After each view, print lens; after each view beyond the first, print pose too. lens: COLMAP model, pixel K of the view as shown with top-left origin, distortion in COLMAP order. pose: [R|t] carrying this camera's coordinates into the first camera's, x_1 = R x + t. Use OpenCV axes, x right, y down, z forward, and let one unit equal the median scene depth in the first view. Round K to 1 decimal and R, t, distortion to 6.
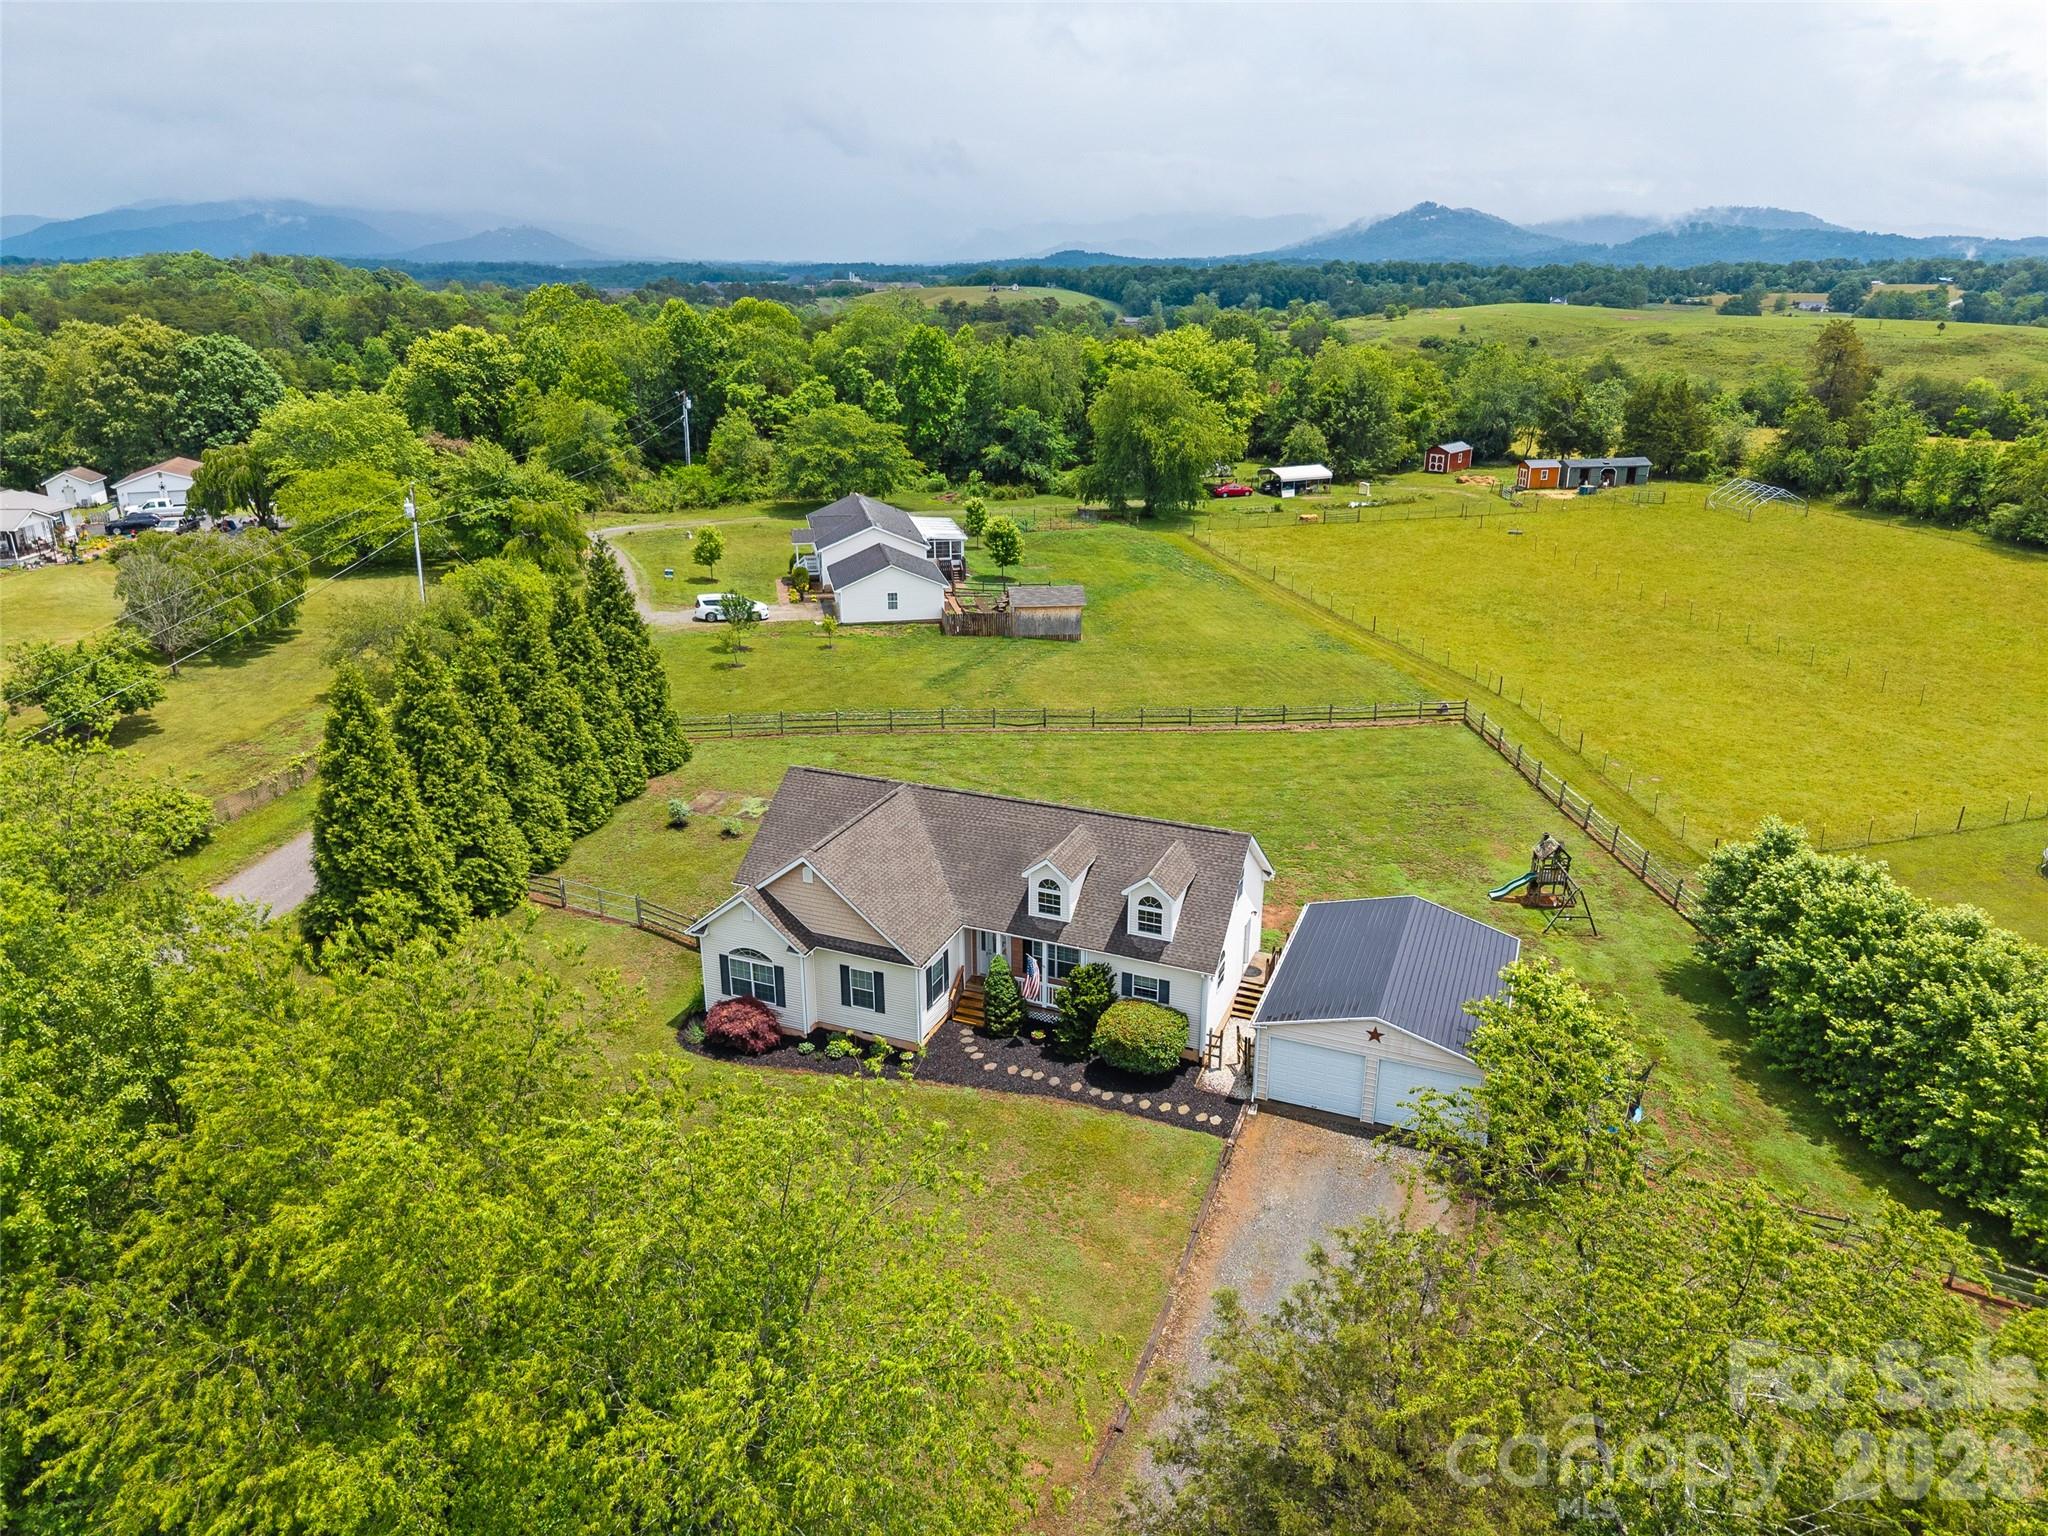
lens RADIAL K [[1375.2, 0, 1024.0], [0, 1375.2, 768.0], [0, 0, 1]] dist [0.034570, -0.045446]
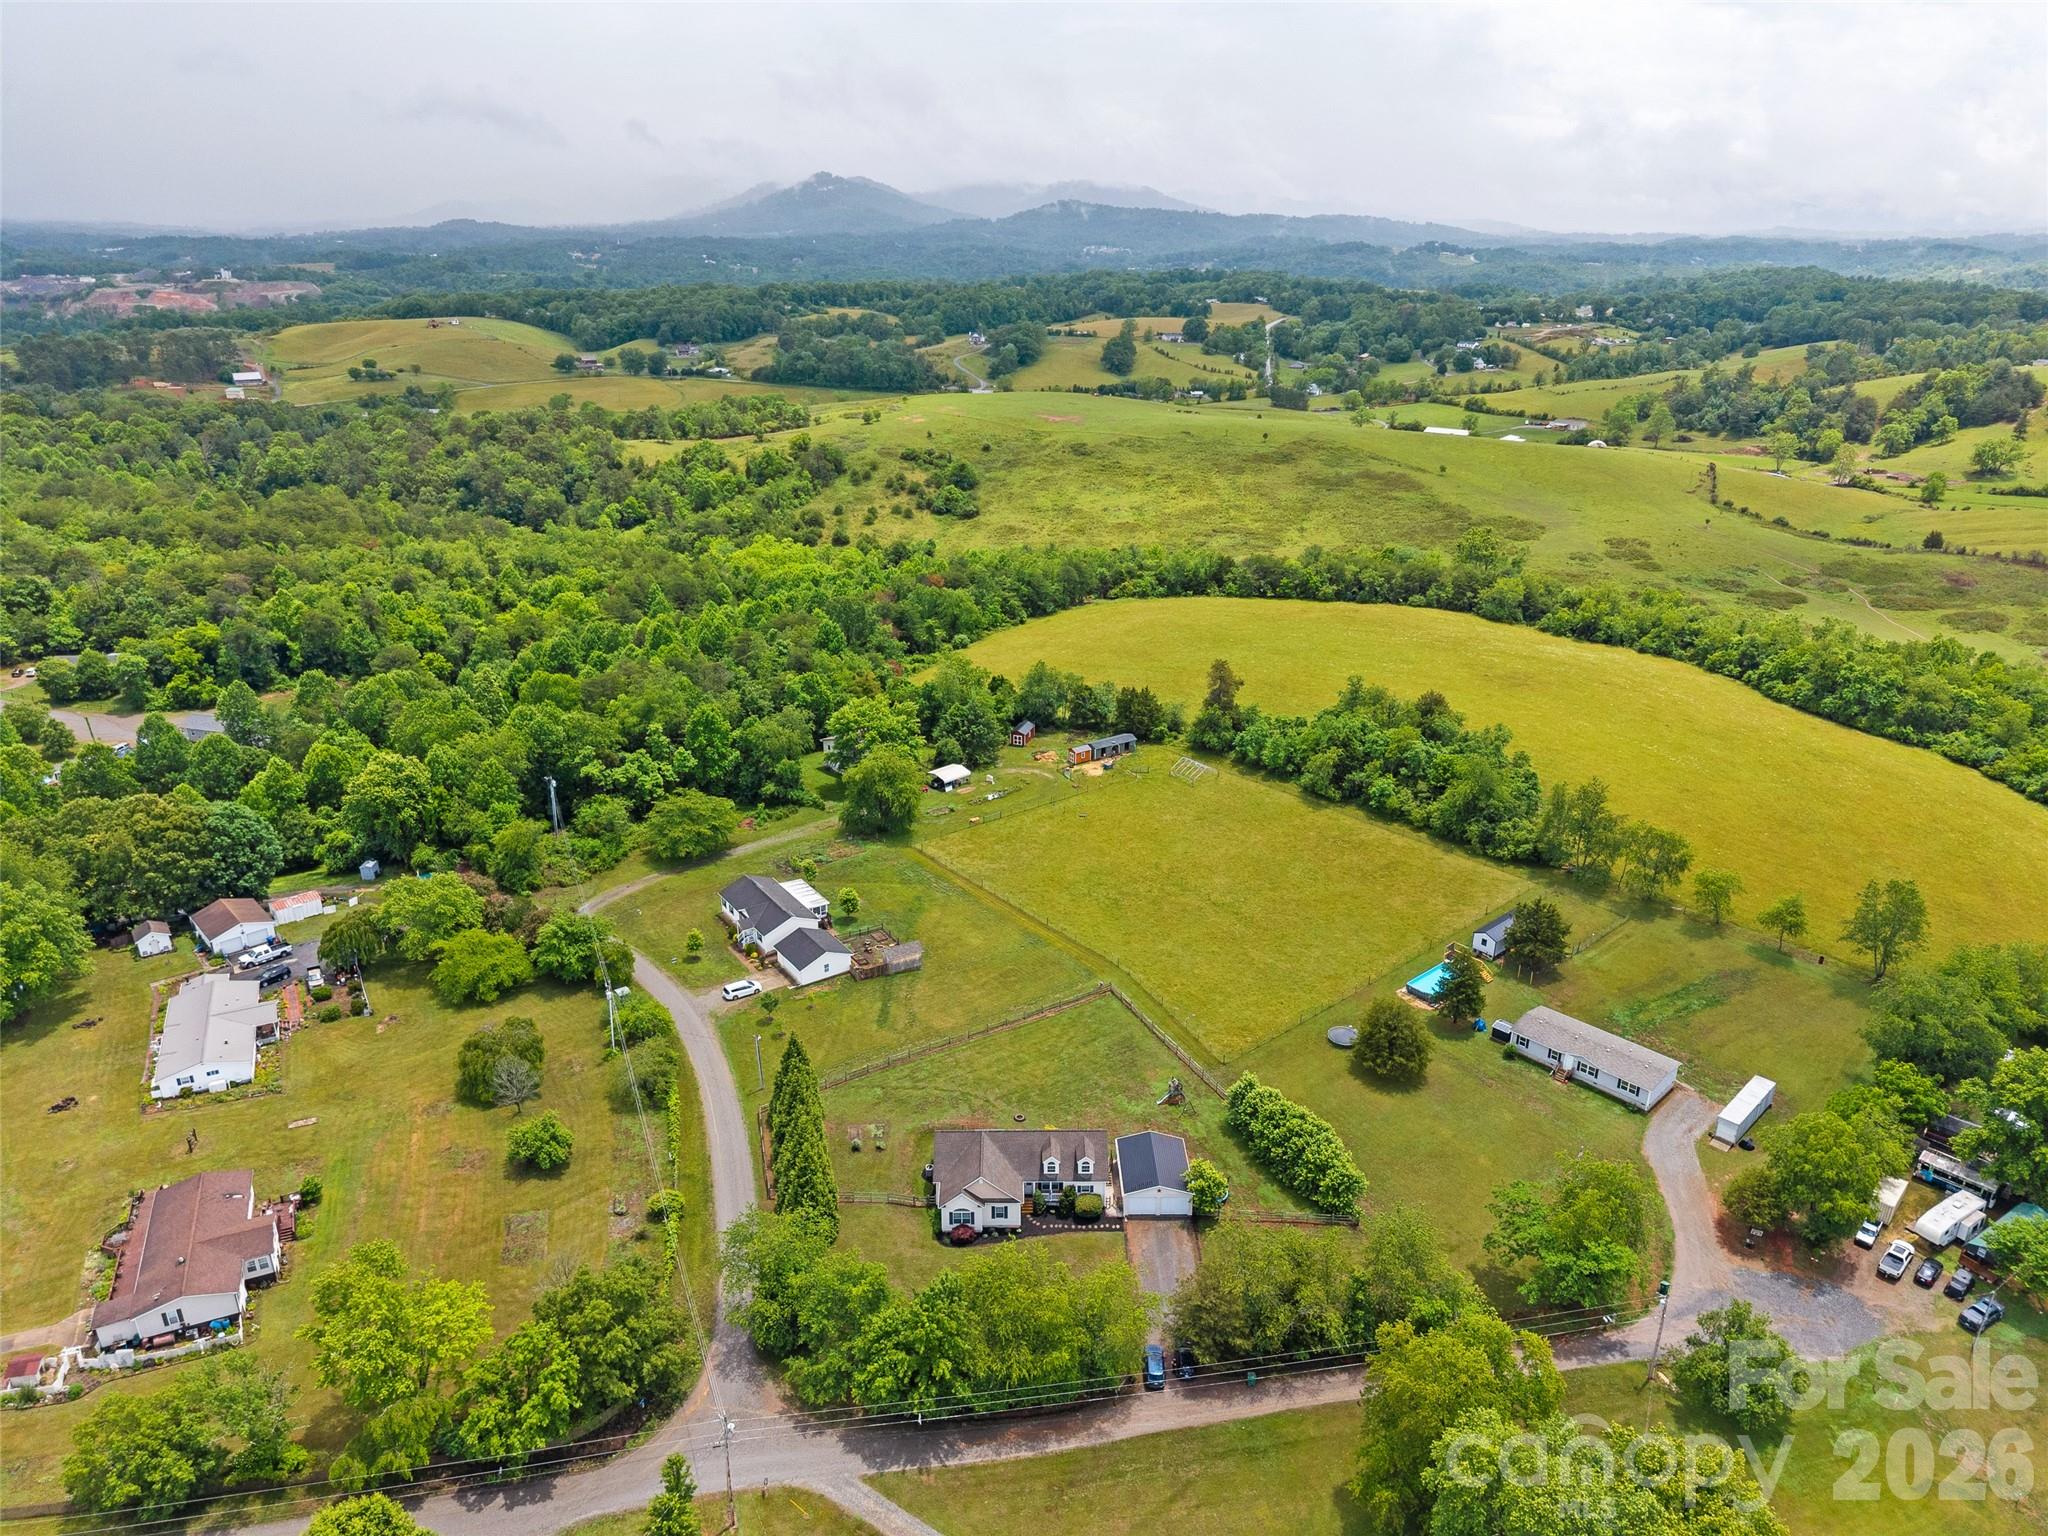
lens RADIAL K [[1375.2, 0, 1024.0], [0, 1375.2, 768.0], [0, 0, 1]] dist [0.034570, -0.045446]
pose [[0.919246, -0.147311, 0.365085, -0.708078], [0.133301, 0.989043, 0.063439, -0.681624], [-0.370430, -0.009650, 0.928810, -1.260077]]
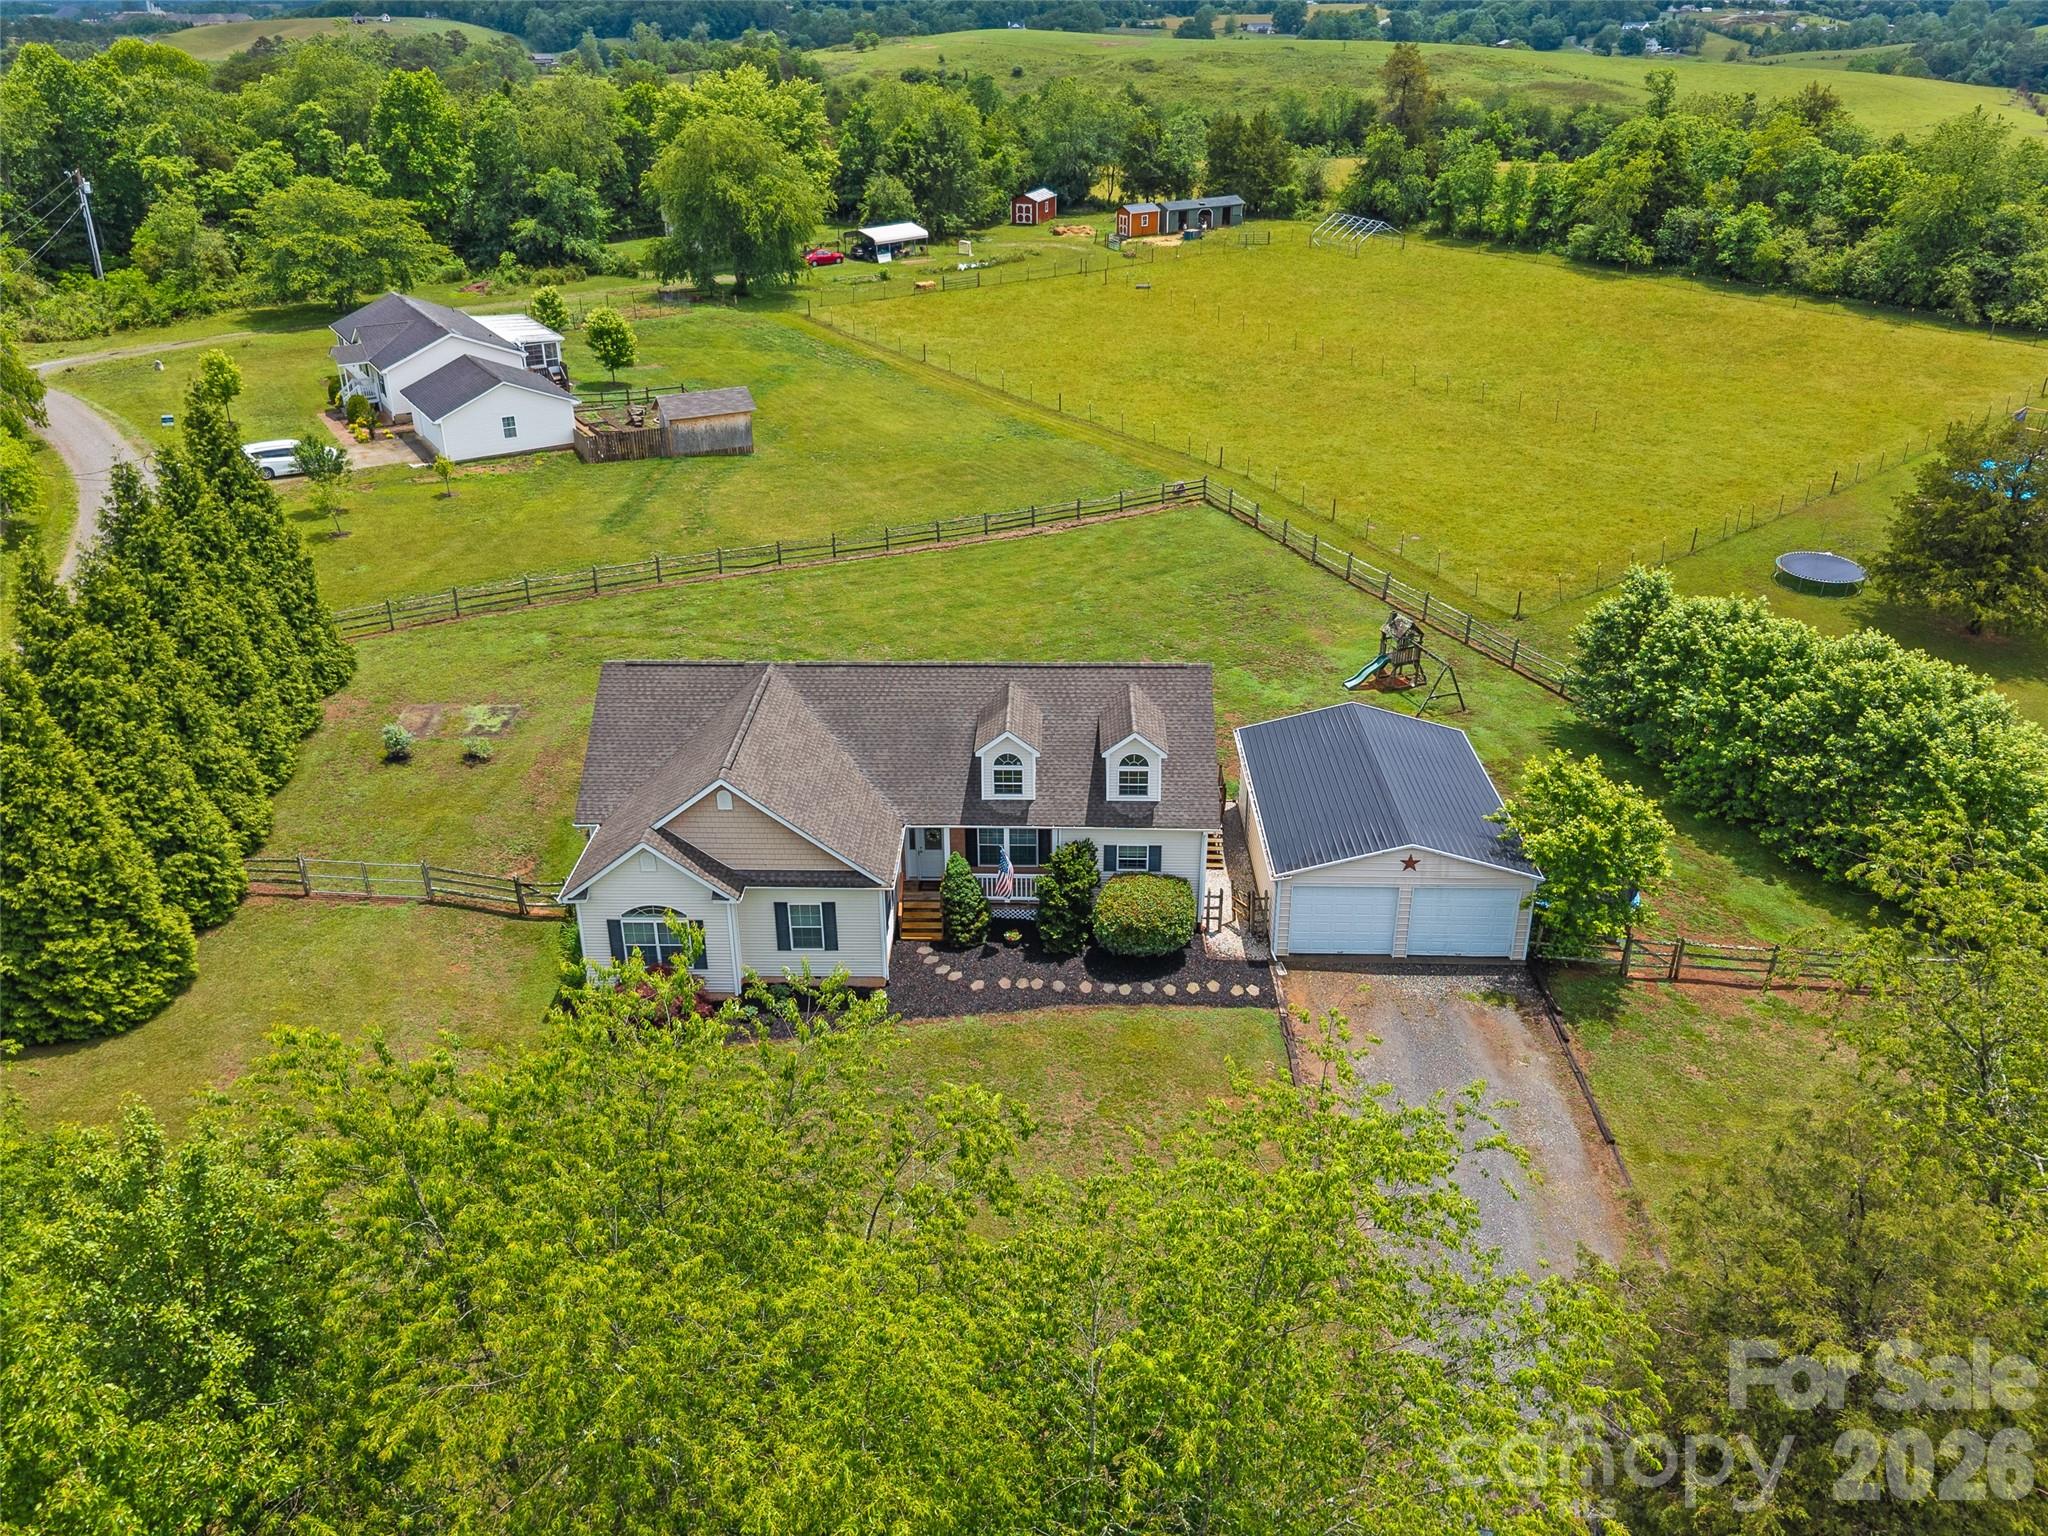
lens RADIAL K [[1526.0, 0, 1016.9], [0, 1526.0, 690.2], [0, 0, 1]] dist [0.030663, -0.060018]
pose [[0.933720, -0.154848, 0.322783, -0.183670], [0.128161, 0.986443, 0.102493, -0.034995], [-0.334278, -0.054331, 0.940907, 0.086020]]
